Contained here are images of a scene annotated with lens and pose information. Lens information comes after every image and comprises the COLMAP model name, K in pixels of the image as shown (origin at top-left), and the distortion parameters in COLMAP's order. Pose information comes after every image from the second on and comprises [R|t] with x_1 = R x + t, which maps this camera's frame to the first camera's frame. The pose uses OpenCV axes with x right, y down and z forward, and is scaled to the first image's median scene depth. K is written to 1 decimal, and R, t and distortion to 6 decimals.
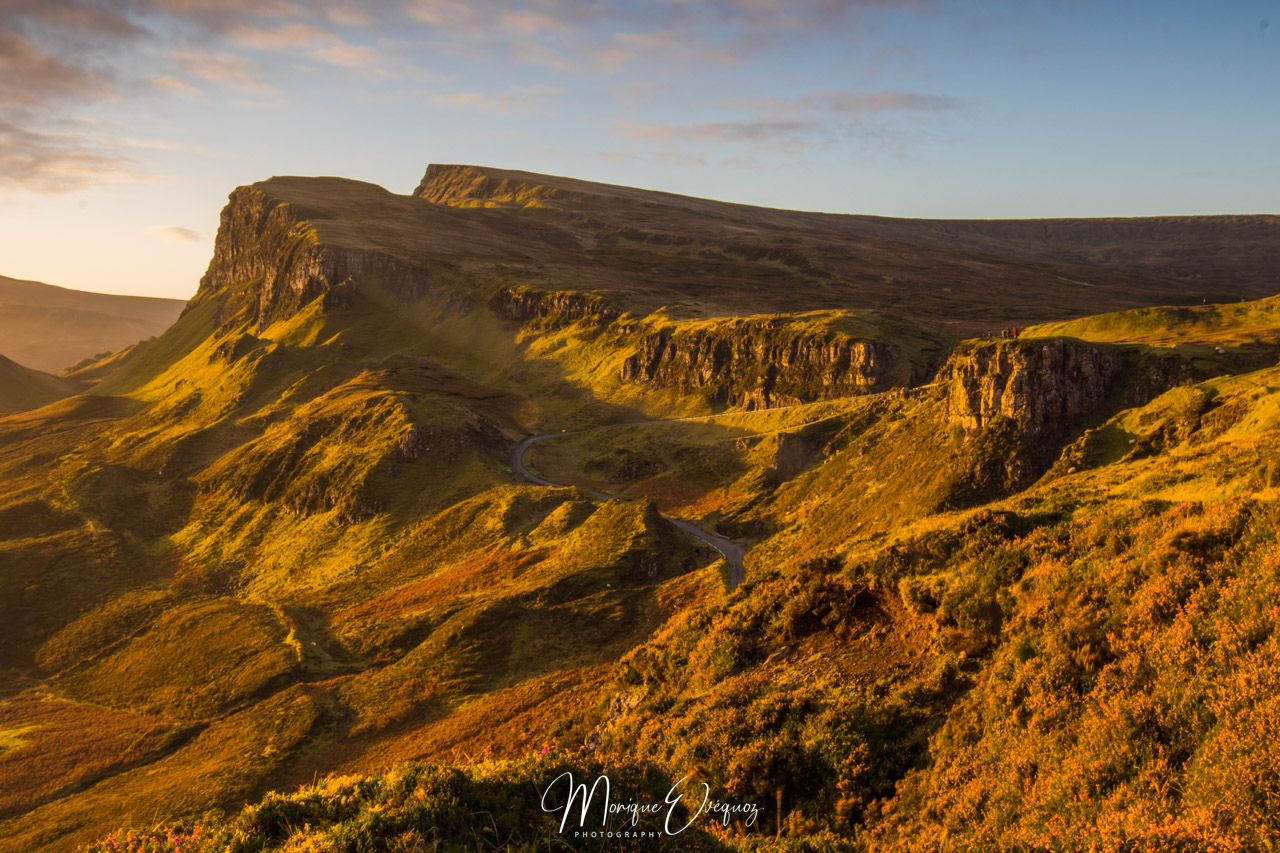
lens RADIAL K [[1362.1, 0, 639.8], [0, 1362.1, 424.8], [0, 0, 1]] dist [0.017437, 0.000000]
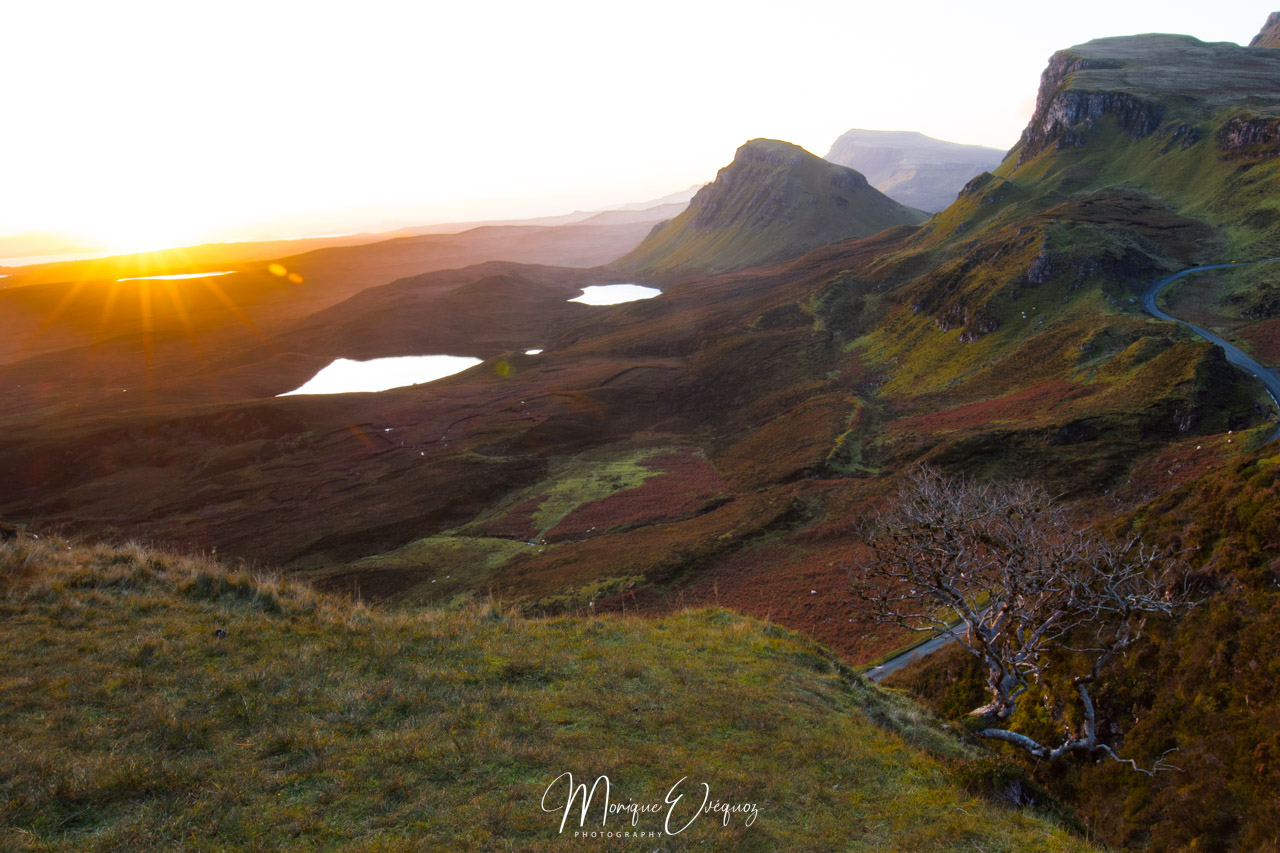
lens RADIAL K [[948.1, 0, 640.0], [0, 948.1, 428.2], [0, 0, 1]] dist [-0.036621, 0.002276]
pose [[0.709115, 0.144000, -0.690232, 0.121049], [-0.012904, 0.981410, 0.191490, -0.000979], [0.704975, -0.126882, 0.697790, 0.226059]]
